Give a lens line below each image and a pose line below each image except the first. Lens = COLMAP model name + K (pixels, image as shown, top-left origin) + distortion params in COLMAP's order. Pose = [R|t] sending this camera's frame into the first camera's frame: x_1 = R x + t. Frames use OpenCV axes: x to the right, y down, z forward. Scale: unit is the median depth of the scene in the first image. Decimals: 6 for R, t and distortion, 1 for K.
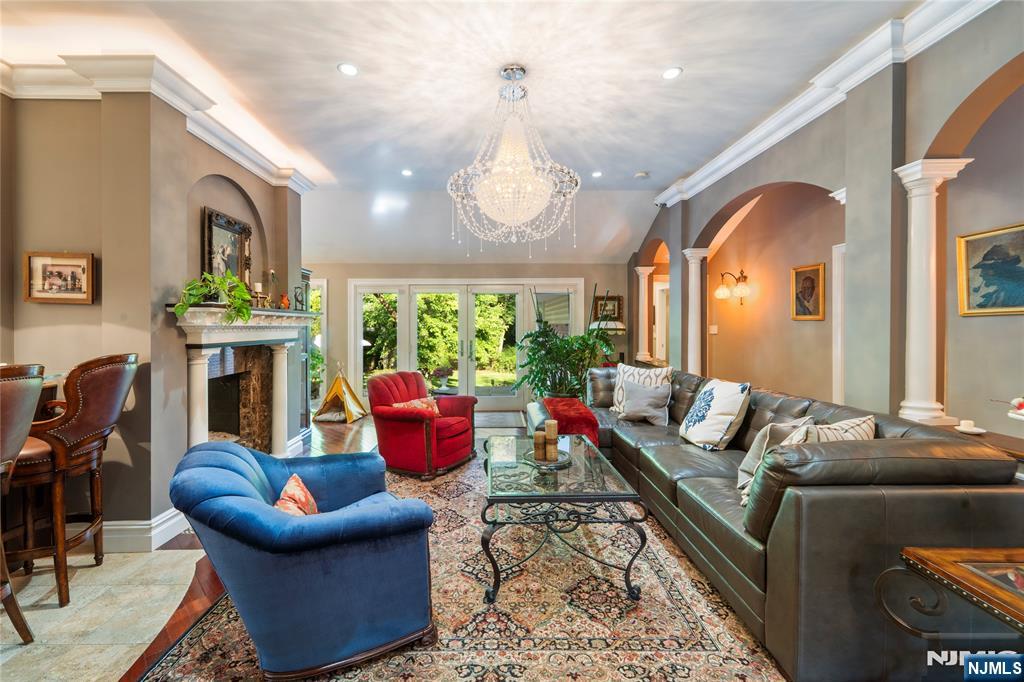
lens RADIAL K [[412.2, 0, 497.0], [0, 412.2, 327.0], [0, 0, 1]] dist [-0.002222, -0.001121]
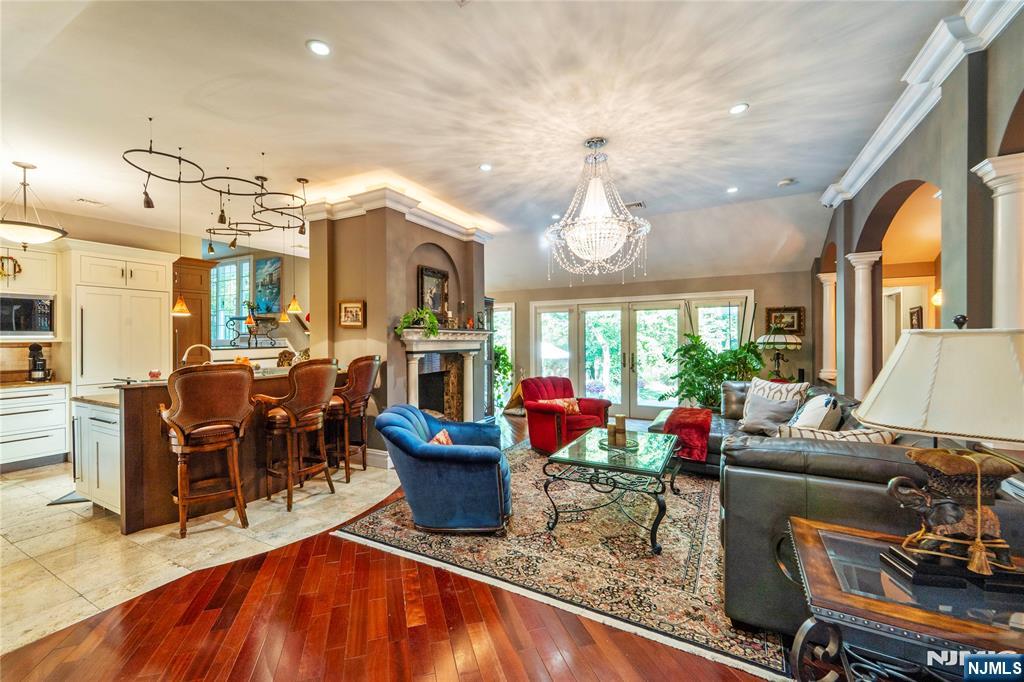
lens RADIAL K [[406.5, 0, 506.9], [0, 406.5, 342.6], [0, 0, 1]] dist [0.001471, 0.000002]
pose [[0.875157, 0.002356, -0.483832, 0.391099], [-0.000235, 0.999990, 0.004444, 0.000654], [0.483838, -0.003775, 0.875149, -0.235848]]
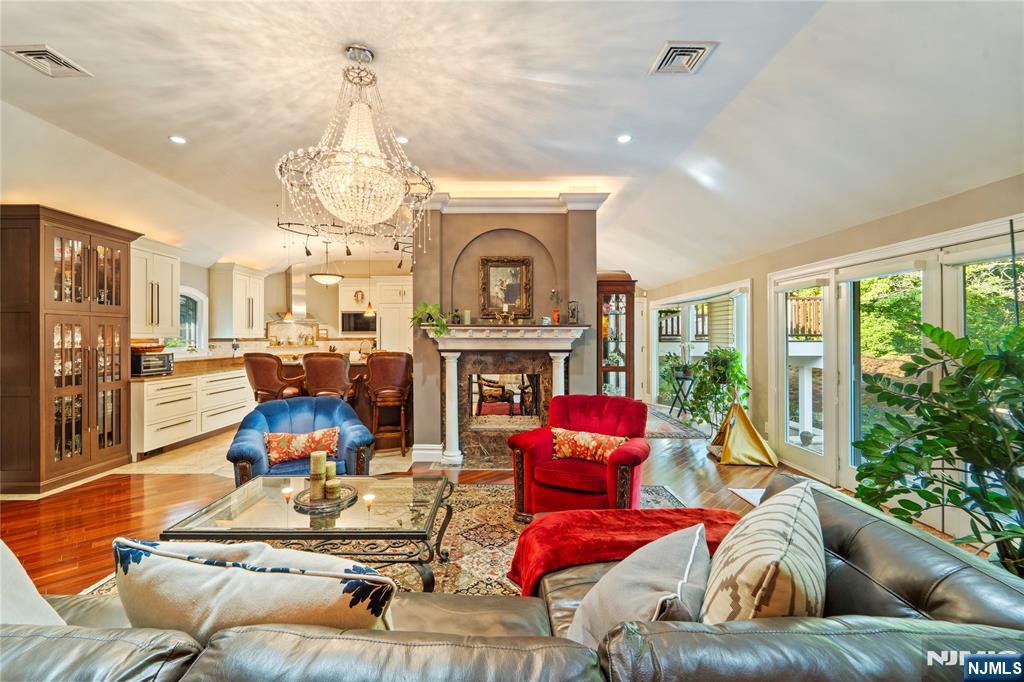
lens RADIAL K [[419.0, 0, 506.4], [0, 419.0, 339.2], [0, 0, 1]] dist [0.000898, -0.000240]
pose [[-0.007281, 0.010163, -0.999922, 0.894197], [-0.004161, 0.999939, 0.010194, -0.015120], [0.999965, 0.004235, -0.007238, 1.257619]]
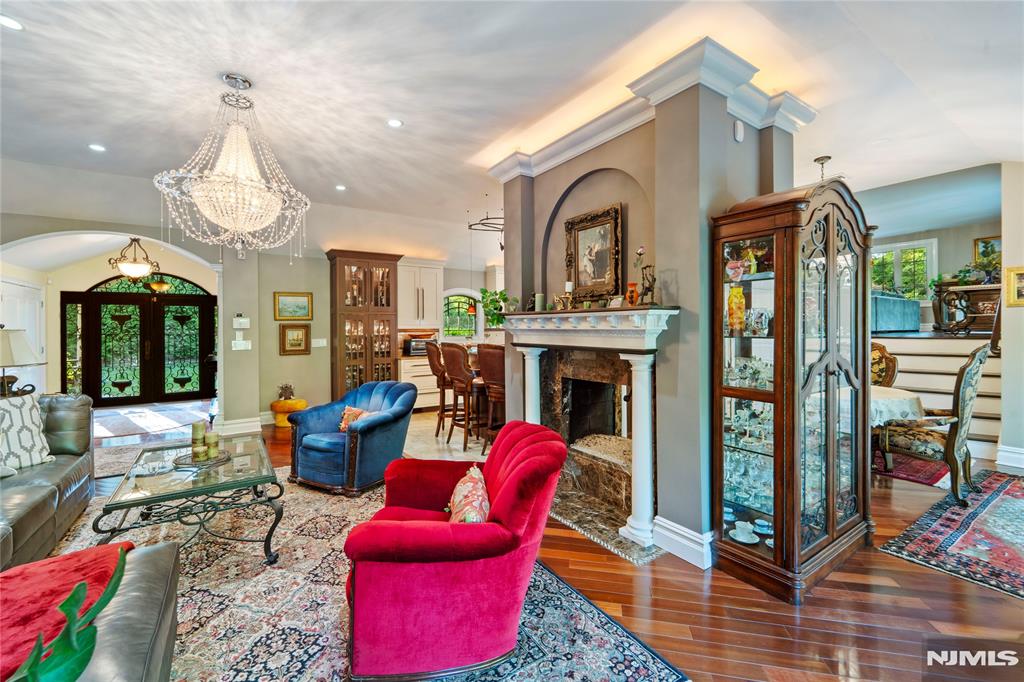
lens RADIAL K [[425.2, 0, 505.6], [0, 425.2, 329.1], [0, 0, 1]] dist [-0.000987, -0.000246]
pose [[-0.846153, 0.009530, -0.532854, 0.039806], [0.004094, 0.999927, 0.011383, -0.017787], [0.532924, 0.007451, -0.846130, 2.126708]]
